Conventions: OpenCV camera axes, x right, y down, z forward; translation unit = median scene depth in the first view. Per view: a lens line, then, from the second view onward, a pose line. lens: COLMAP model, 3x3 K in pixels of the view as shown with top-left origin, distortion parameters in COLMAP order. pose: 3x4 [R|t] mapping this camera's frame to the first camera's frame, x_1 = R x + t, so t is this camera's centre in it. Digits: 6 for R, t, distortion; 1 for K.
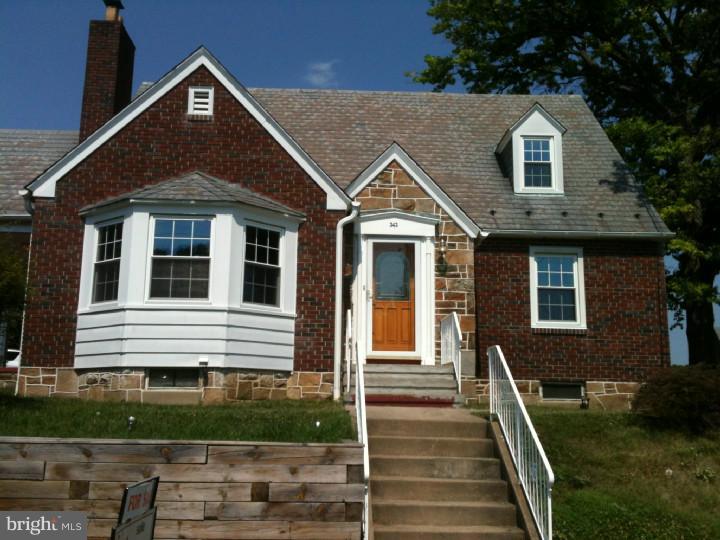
lens RADIAL K [[773.4, 0, 360.0], [0, 773.4, 270.0], [0, 0, 1]] dist [0.052526, -0.015944]
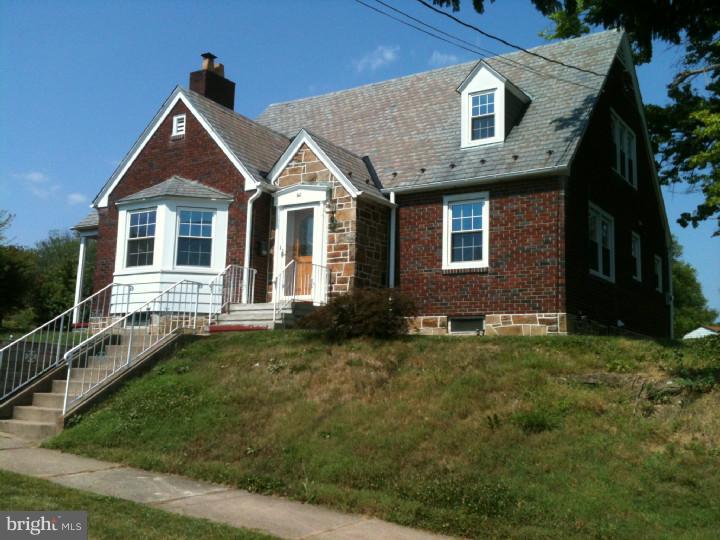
lens RADIAL K [[773.4, 0, 360.0], [0, 773.4, 270.0], [0, 0, 1]] dist [0.052526, -0.015944]
pose [[0.823181, -0.075749, -0.562704, 0.814034], [0.087906, 0.996114, -0.005496, 0.077048], [0.560933, -0.044941, 0.826640, 0.015752]]
